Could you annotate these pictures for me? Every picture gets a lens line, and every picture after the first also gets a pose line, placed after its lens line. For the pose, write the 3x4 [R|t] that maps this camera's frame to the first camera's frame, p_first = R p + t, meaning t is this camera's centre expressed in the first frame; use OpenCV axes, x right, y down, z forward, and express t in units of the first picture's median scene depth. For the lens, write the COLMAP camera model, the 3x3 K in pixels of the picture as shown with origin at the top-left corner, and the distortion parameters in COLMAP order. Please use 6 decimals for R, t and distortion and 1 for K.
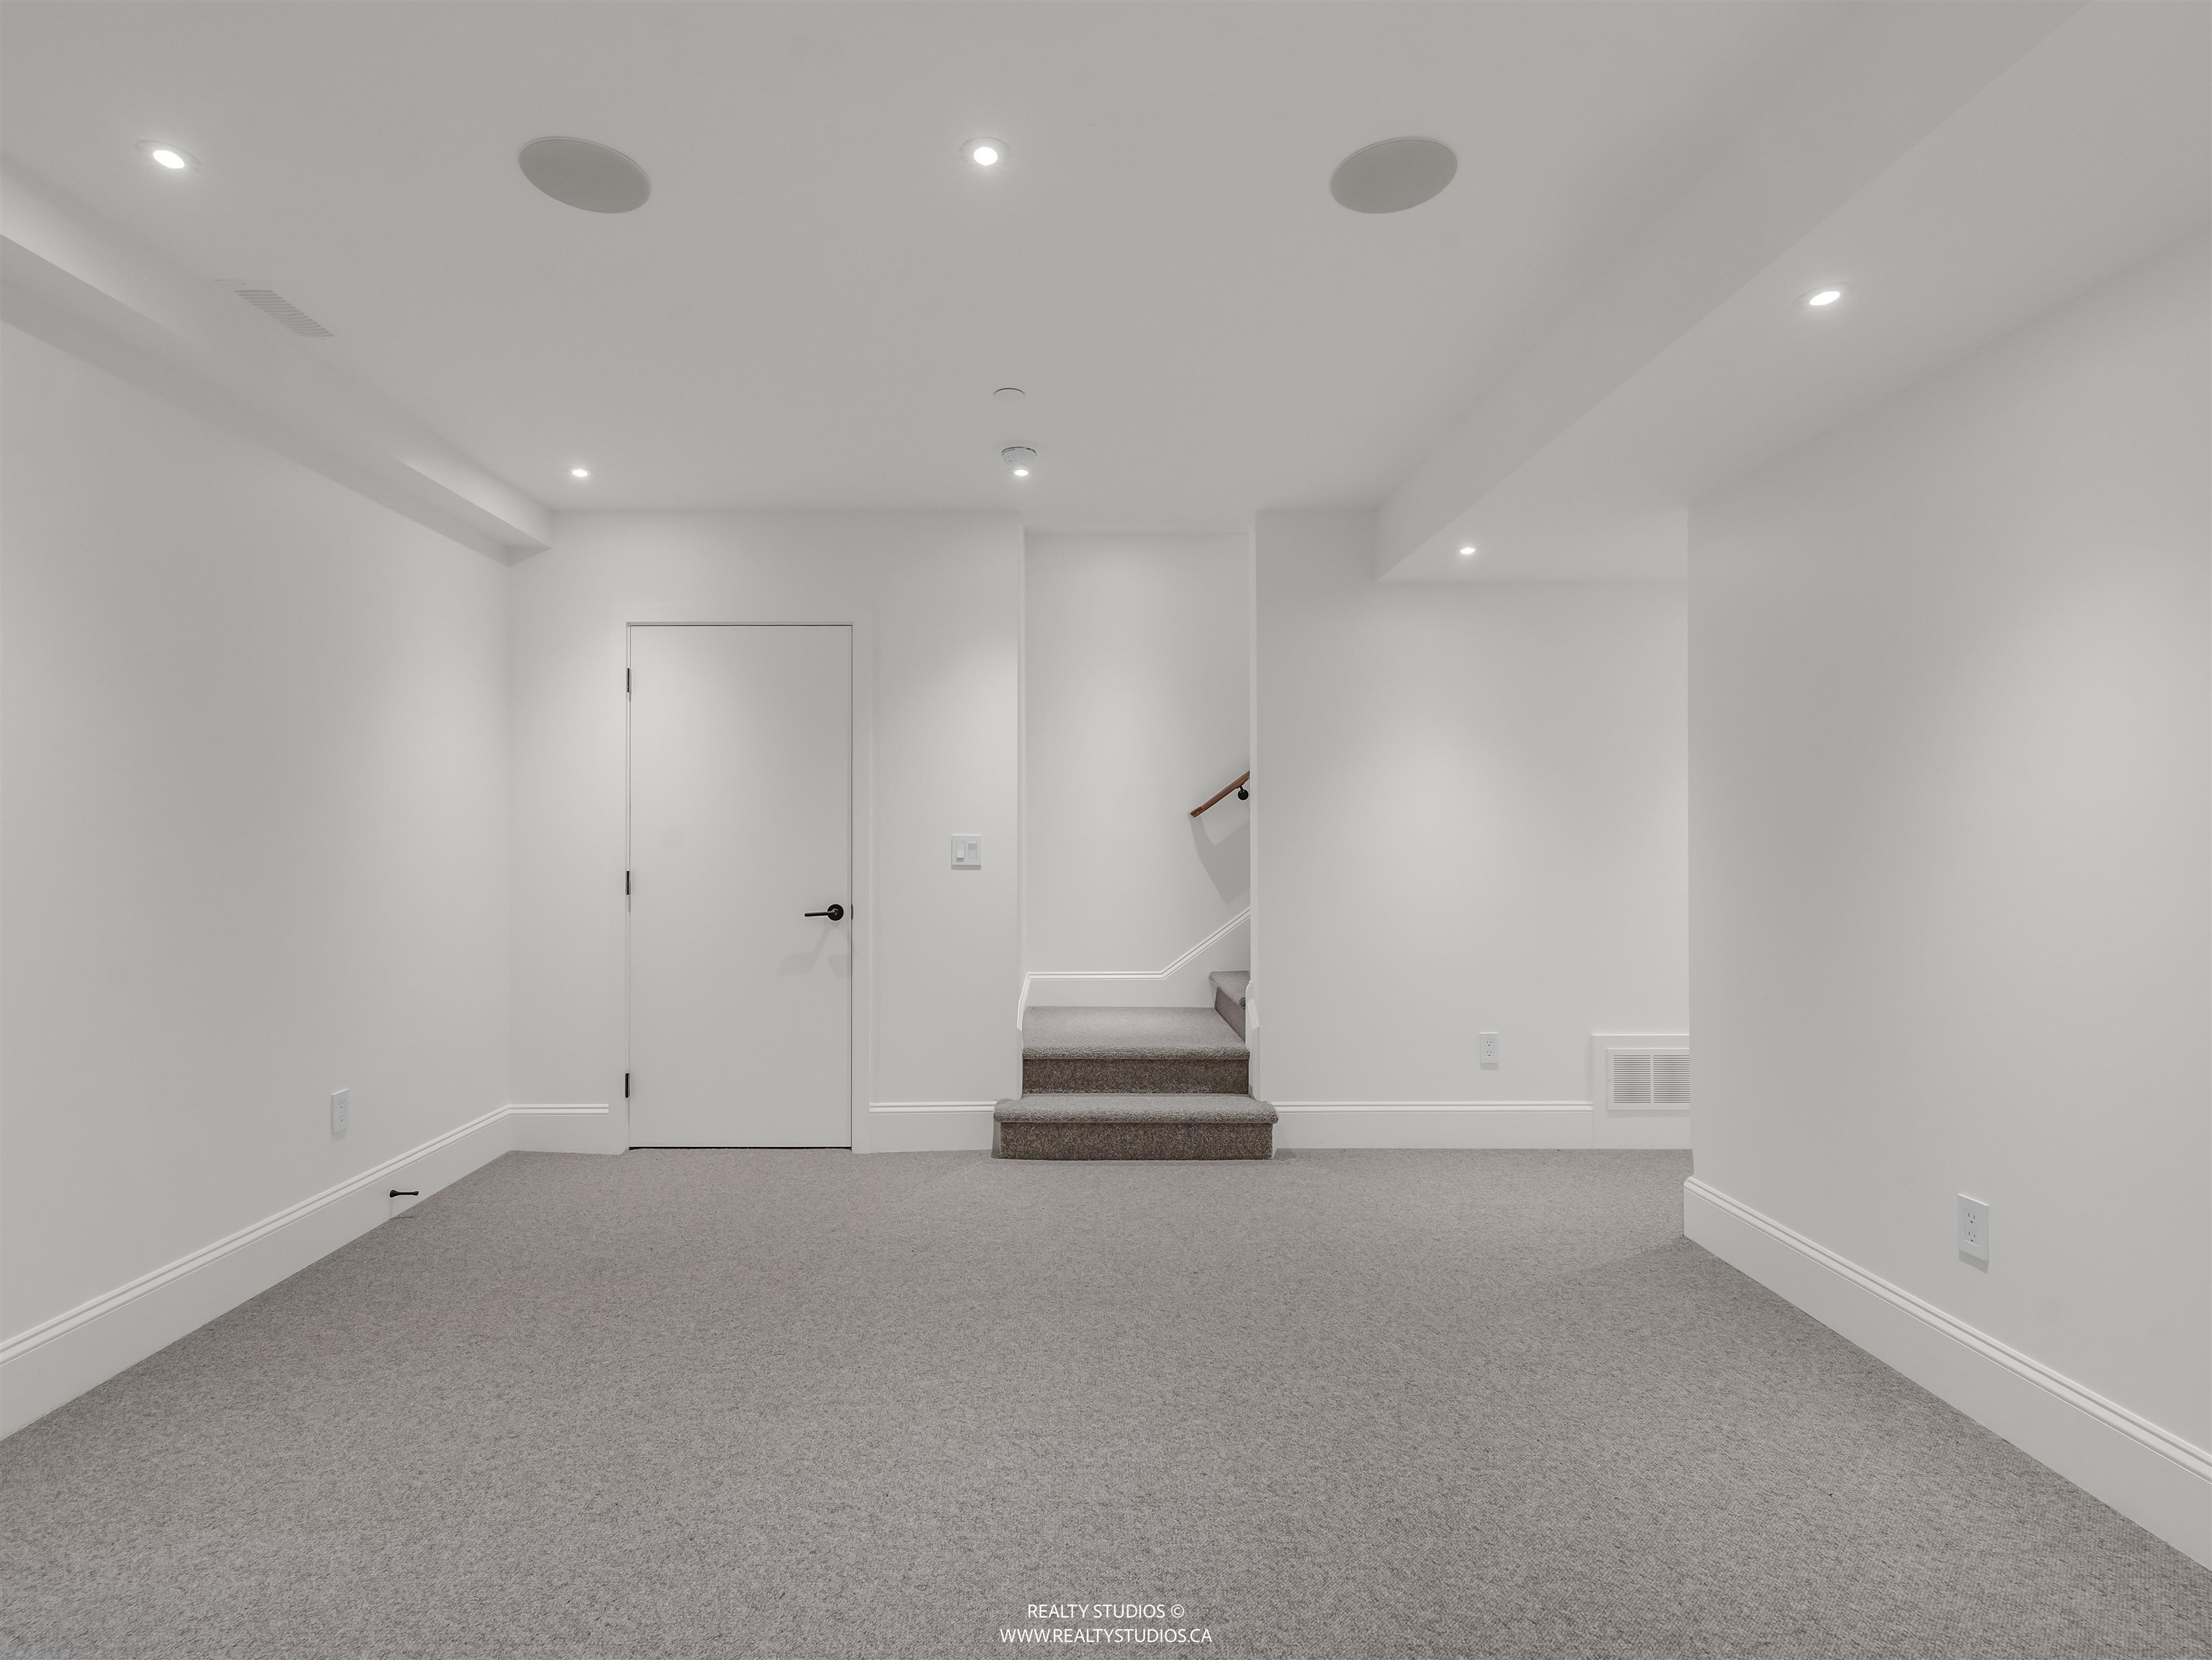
lens RADIAL K [[1046.4, 0, 1052.5], [0, 1046.4, 839.3], [0, 0, 1]] dist [0.001317, -0.001606]
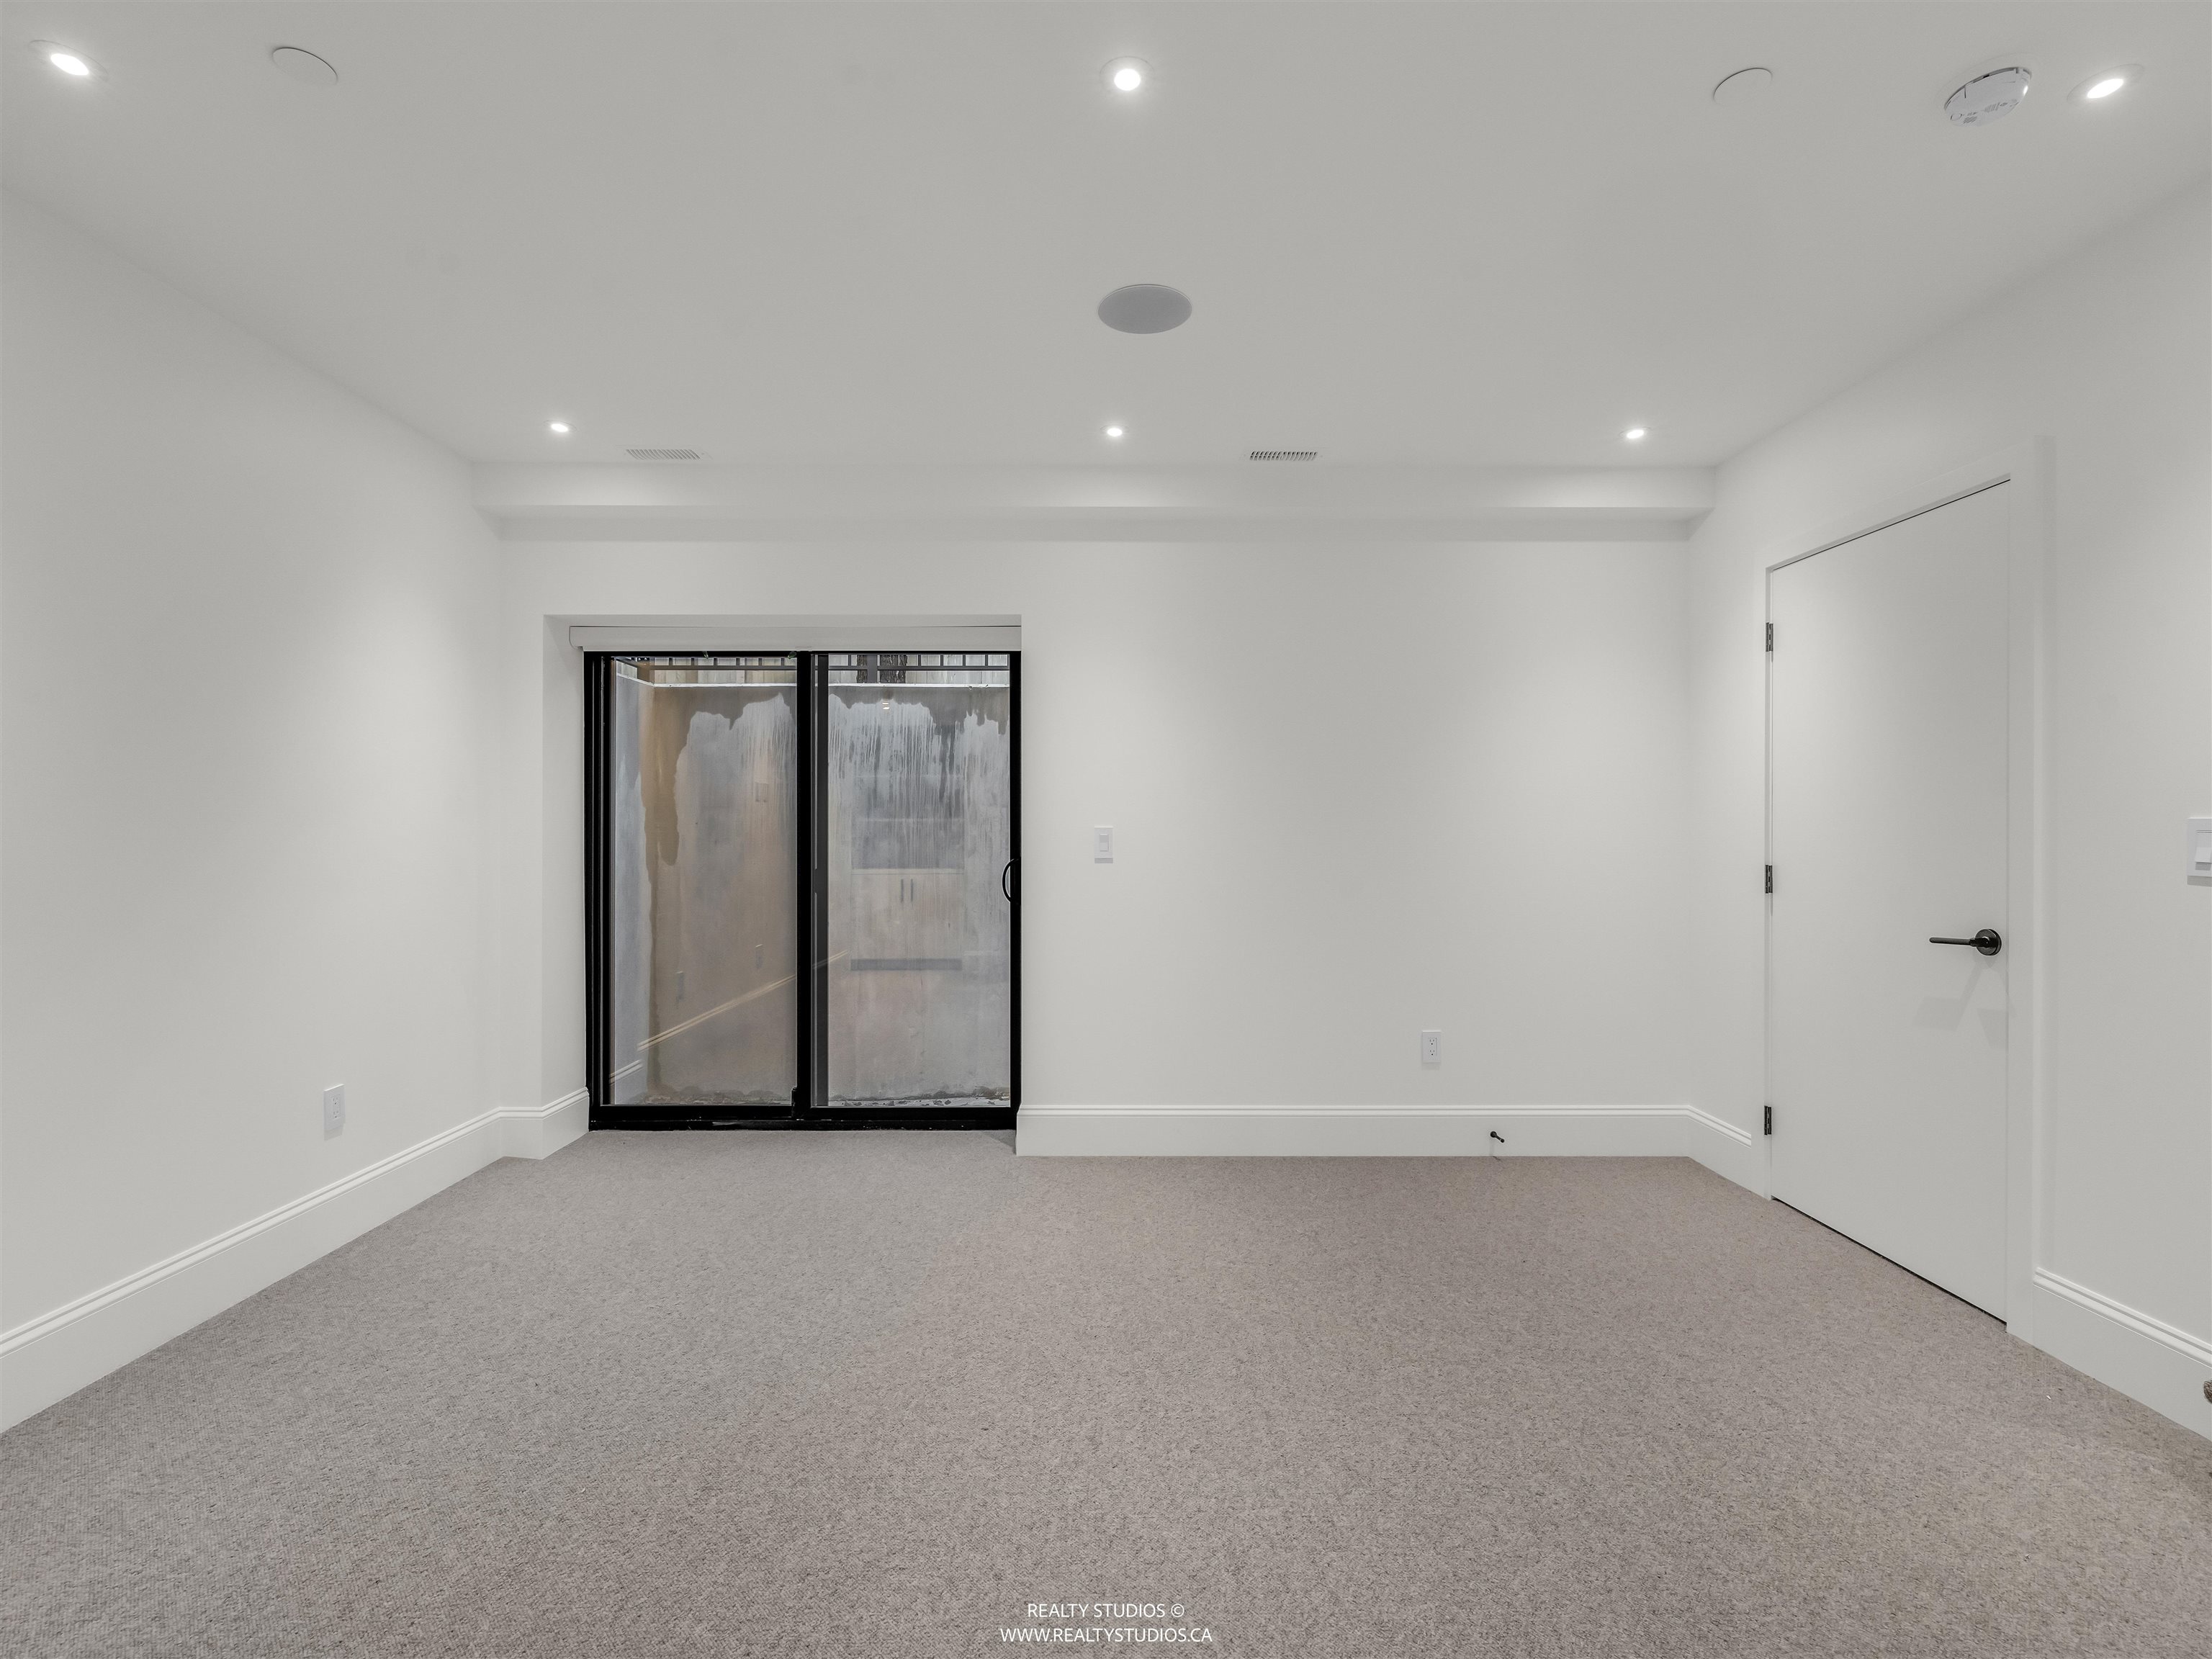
lens RADIAL K [[1008.9, 0, 1114.0], [0, 1008.9, 830.6], [0, 0, 1]] dist [0.000465, -0.000310]
pose [[0.023623, 0.002242, -0.999718, 0.393006], [0.001407, 0.999996, 0.002276, 0.000391], [0.999720, -0.001460, 0.023620, 0.463856]]
